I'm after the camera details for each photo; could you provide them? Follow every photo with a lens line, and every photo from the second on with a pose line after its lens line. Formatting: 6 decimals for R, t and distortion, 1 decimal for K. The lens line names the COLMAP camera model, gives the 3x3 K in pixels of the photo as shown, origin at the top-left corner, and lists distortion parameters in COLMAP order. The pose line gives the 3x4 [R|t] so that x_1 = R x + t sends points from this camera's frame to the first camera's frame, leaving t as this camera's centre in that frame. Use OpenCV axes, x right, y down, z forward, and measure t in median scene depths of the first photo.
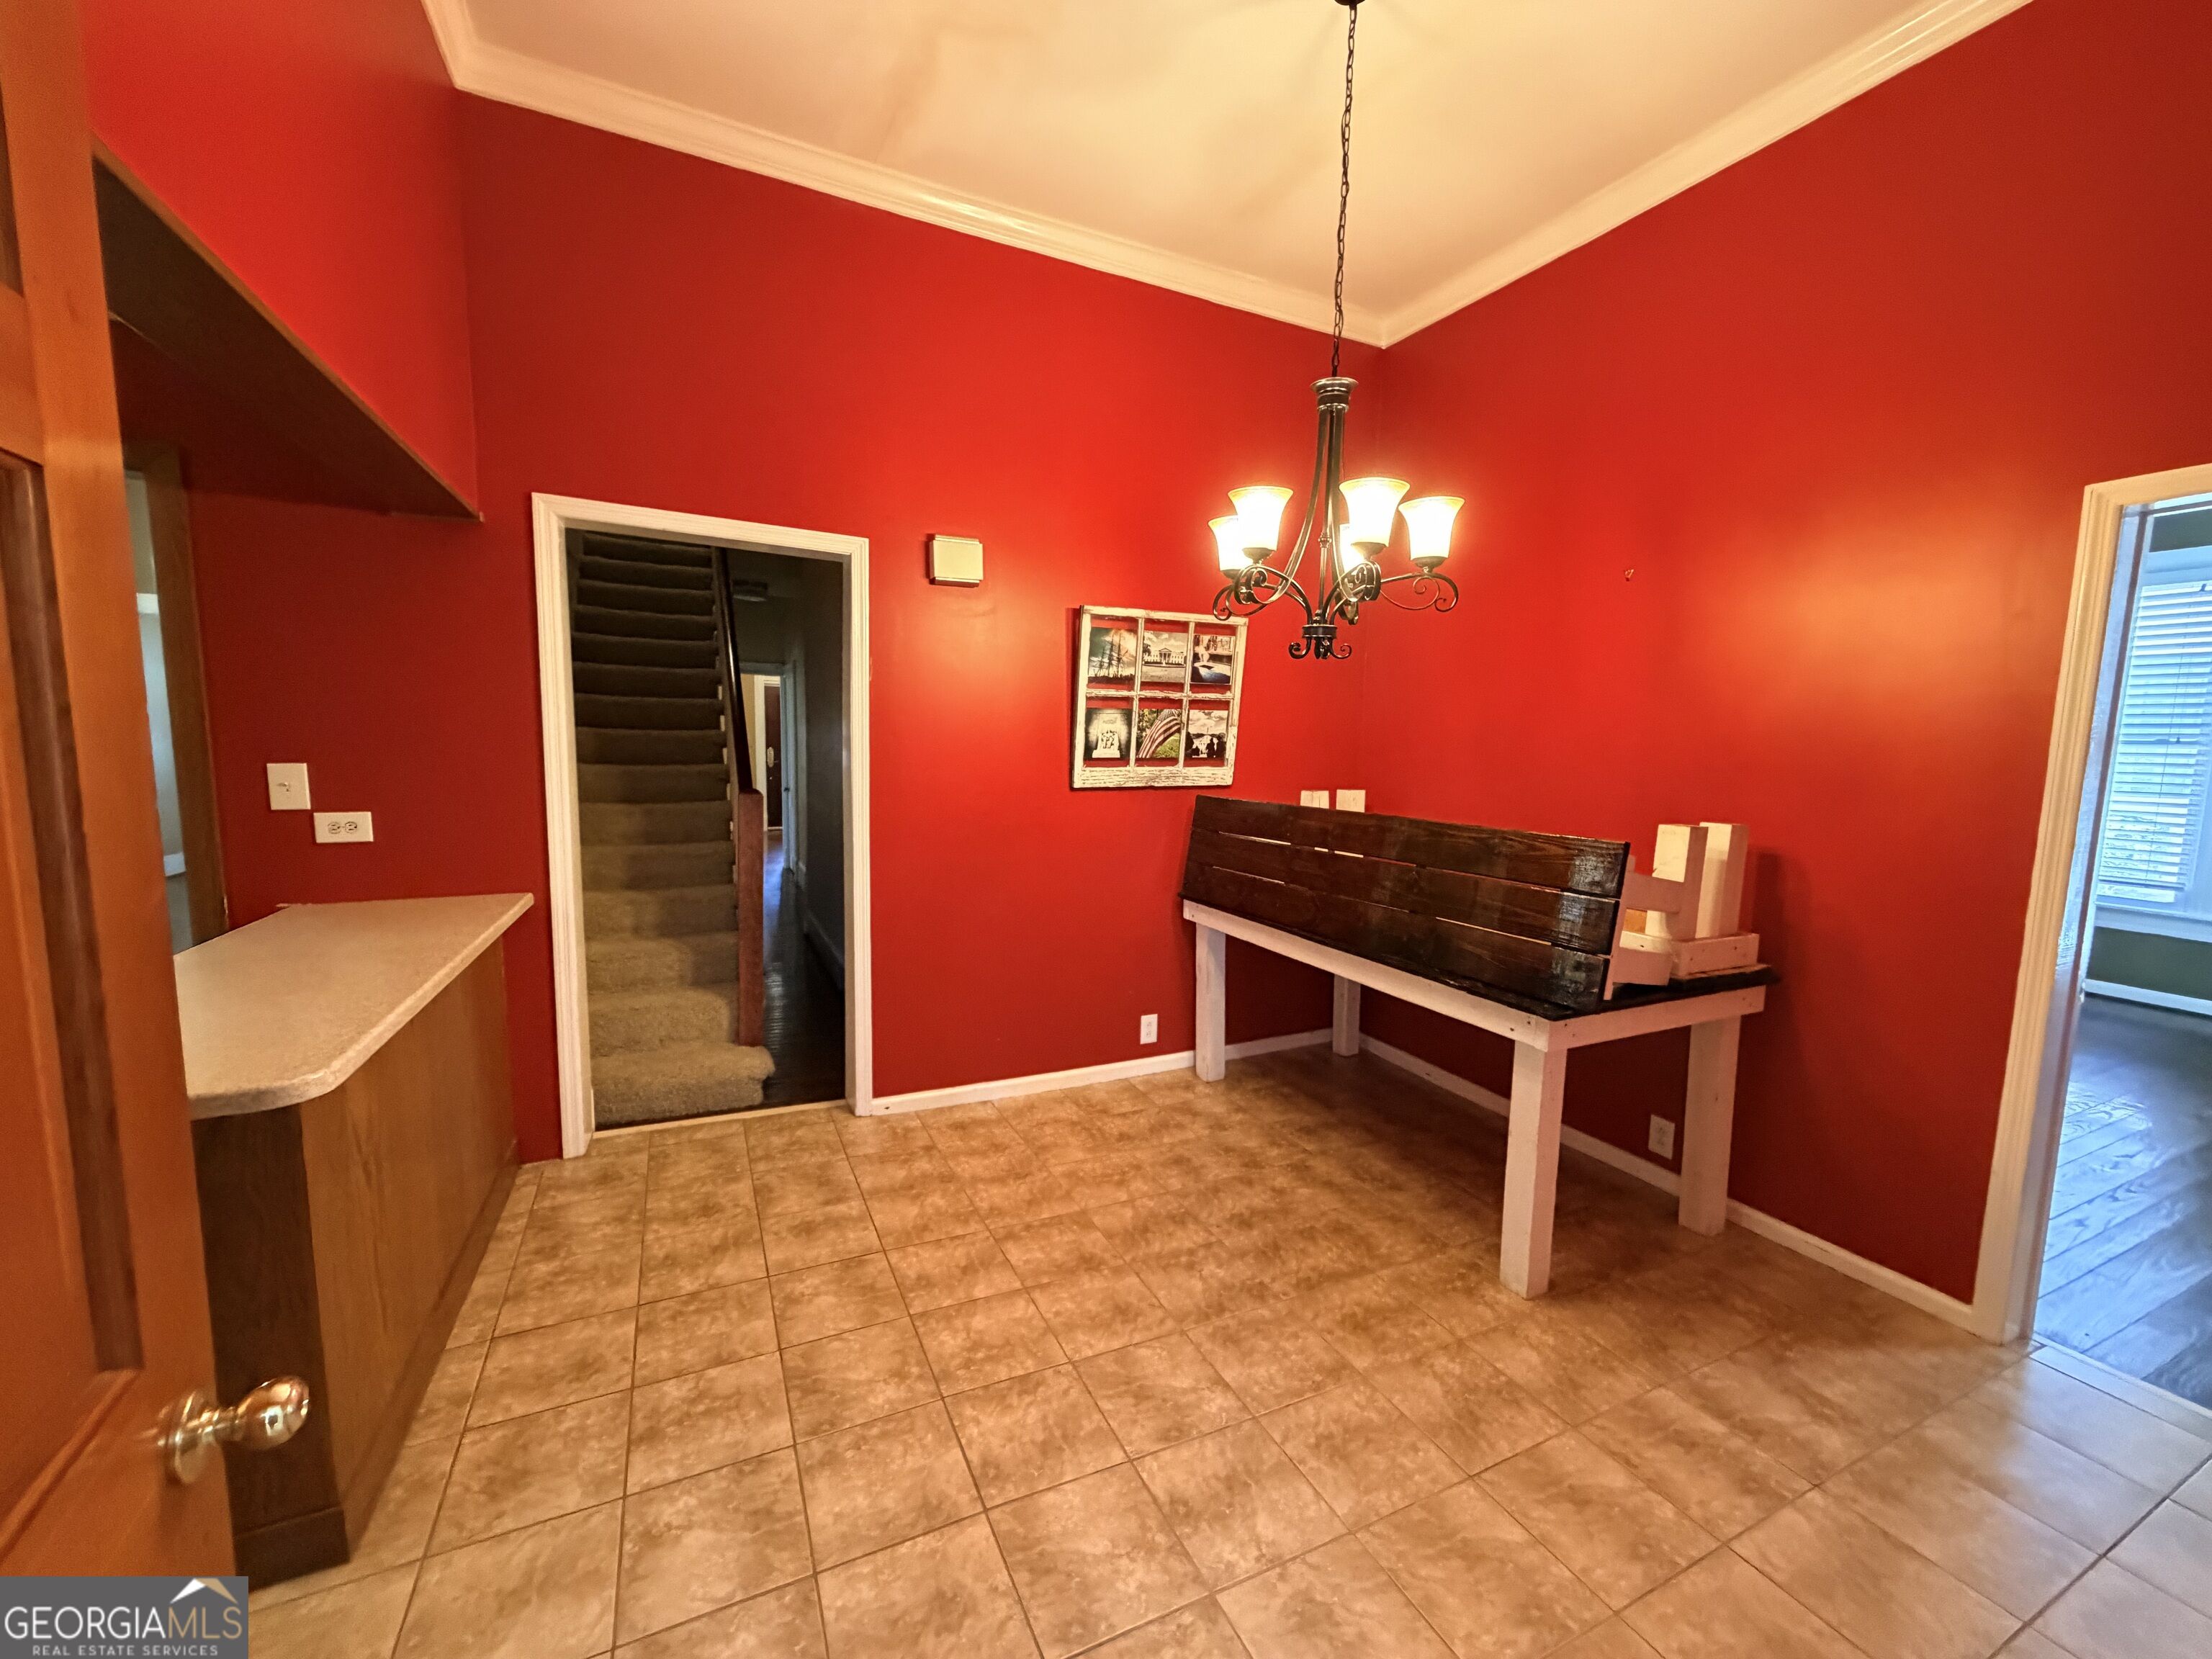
lens RADIAL K [[881.5, 0, 1100.7], [0, 881.5, 829.8], [0, 0, 1]] dist [-0.000762, 0.000509]
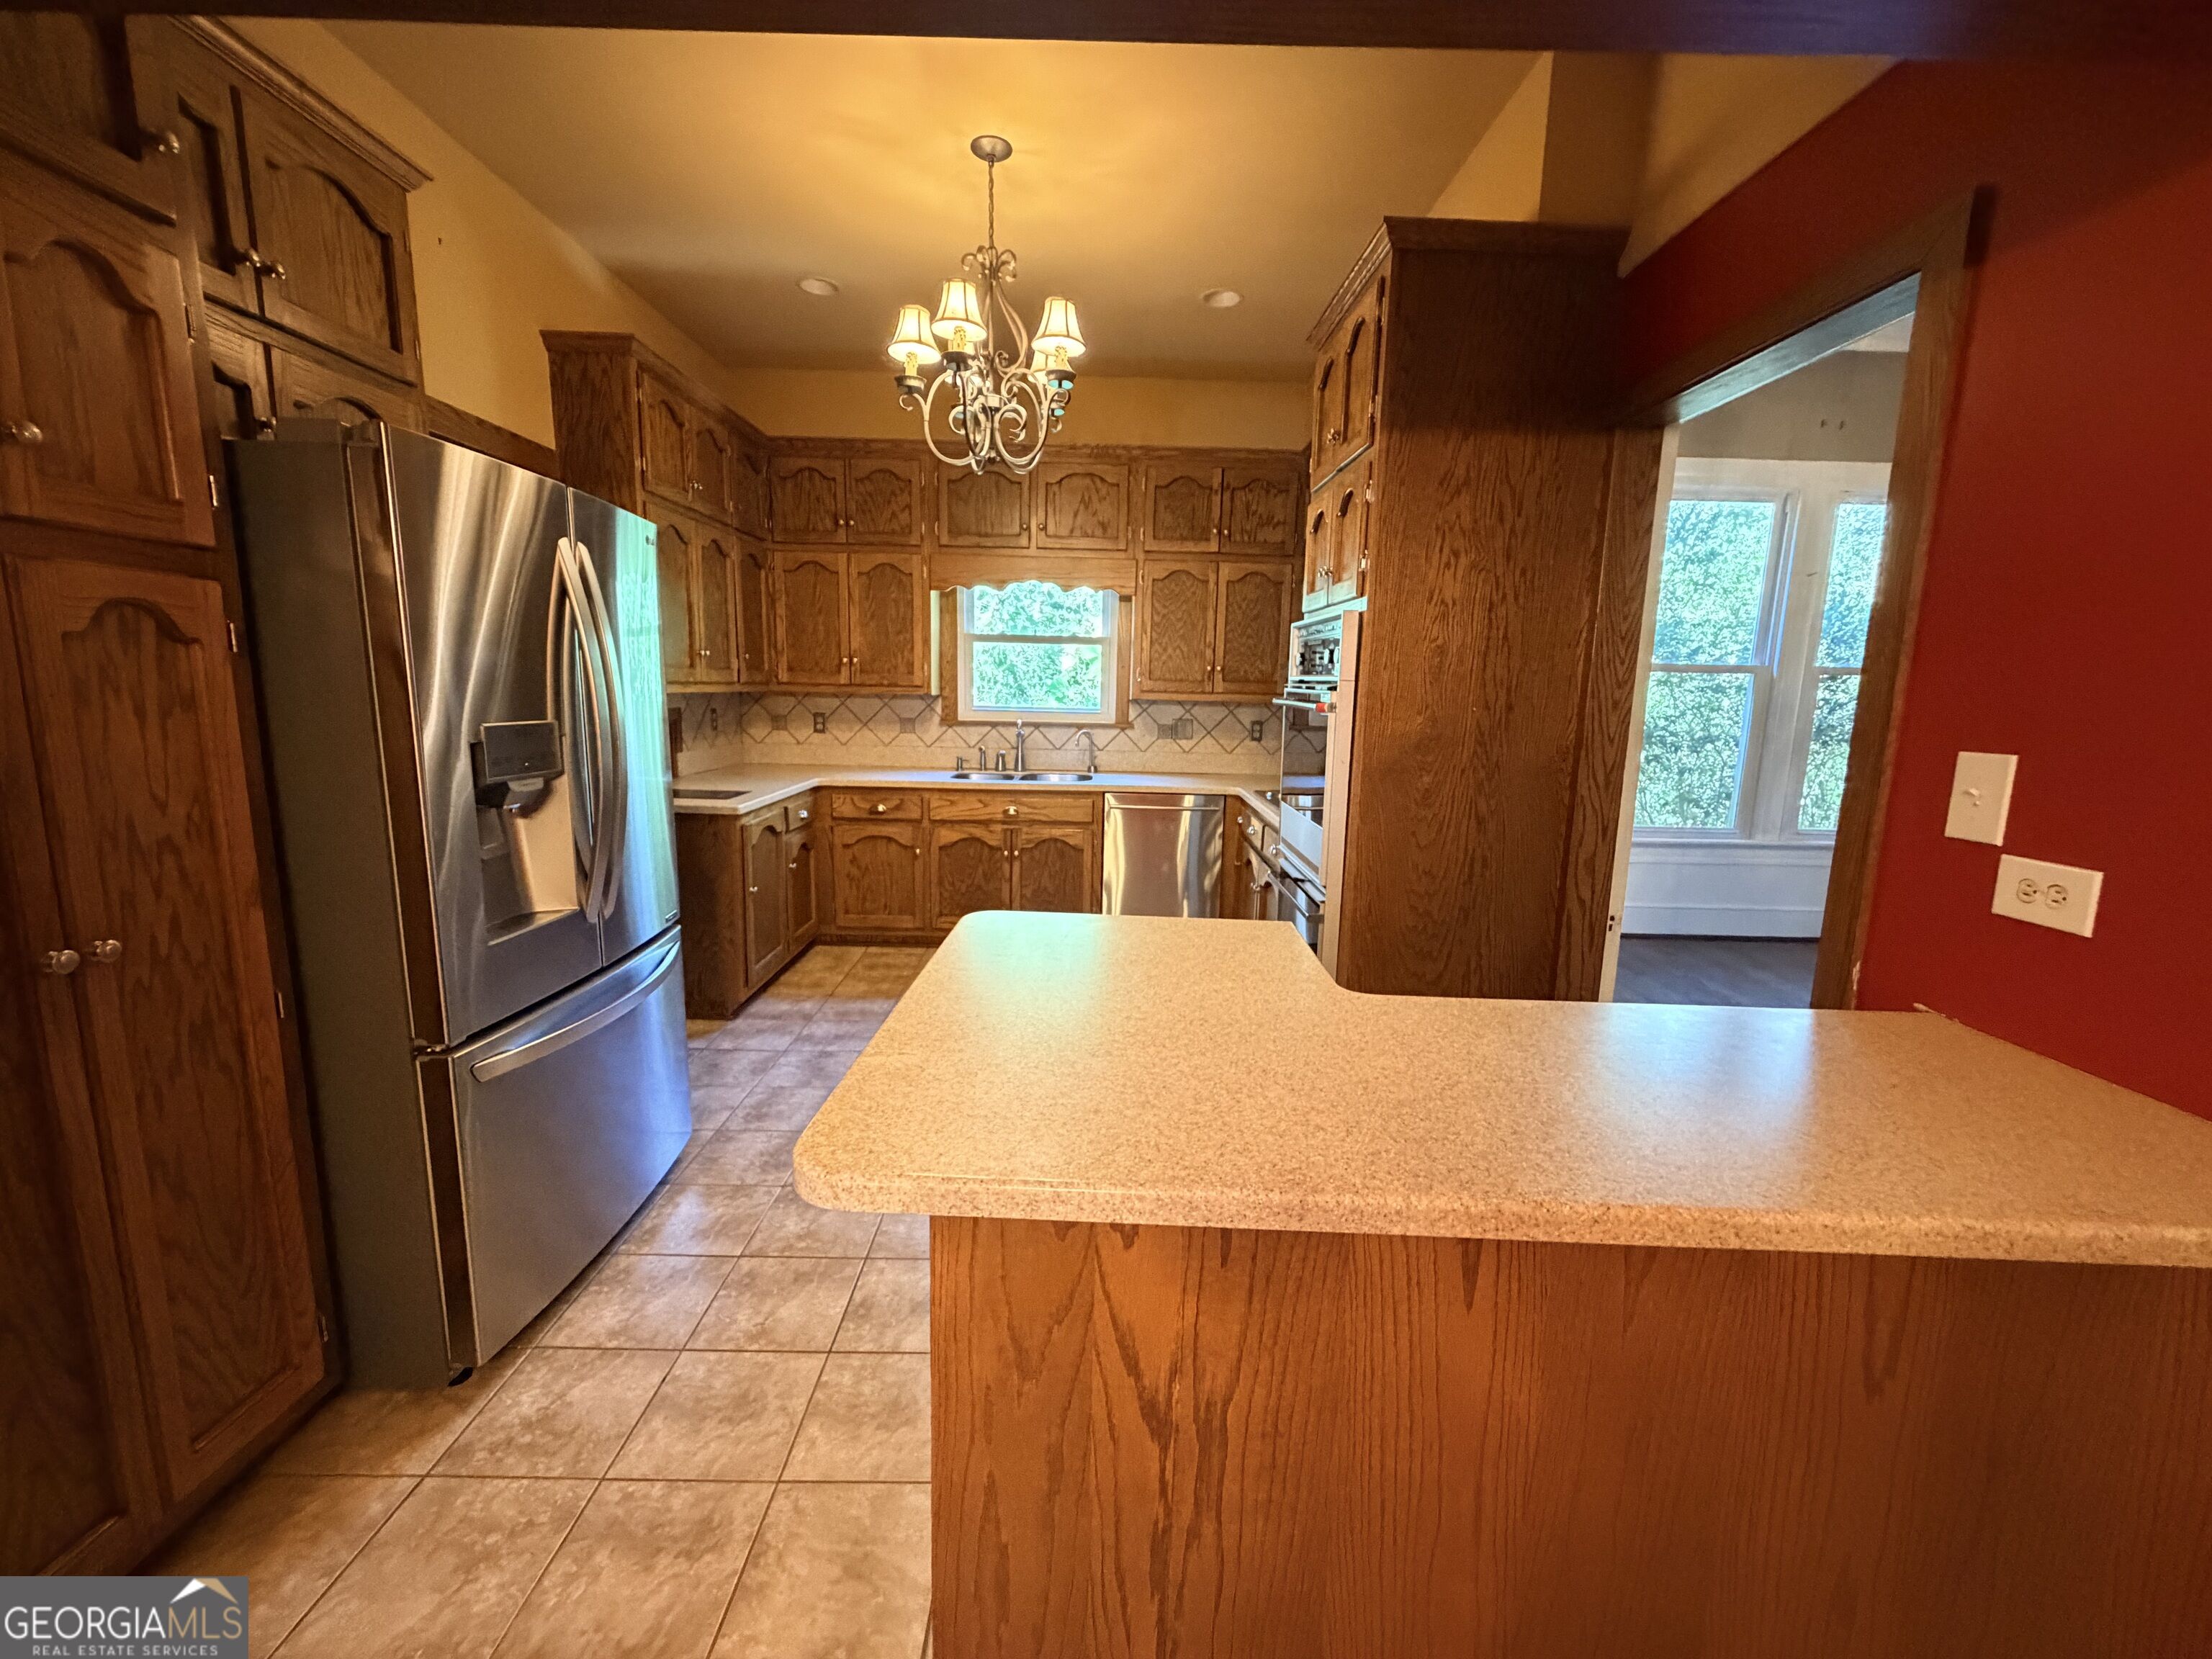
lens RADIAL K [[881.5, 0, 1100.7], [0, 881.5, 829.8], [0, 0, 1]] dist [-0.000762, 0.000509]
pose [[-0.417203, 0.117545, -0.901180, -0.221839], [-0.131489, 0.973360, 0.187833, -0.059970], [0.899251, 0.196859, -0.390633, 0.728641]]
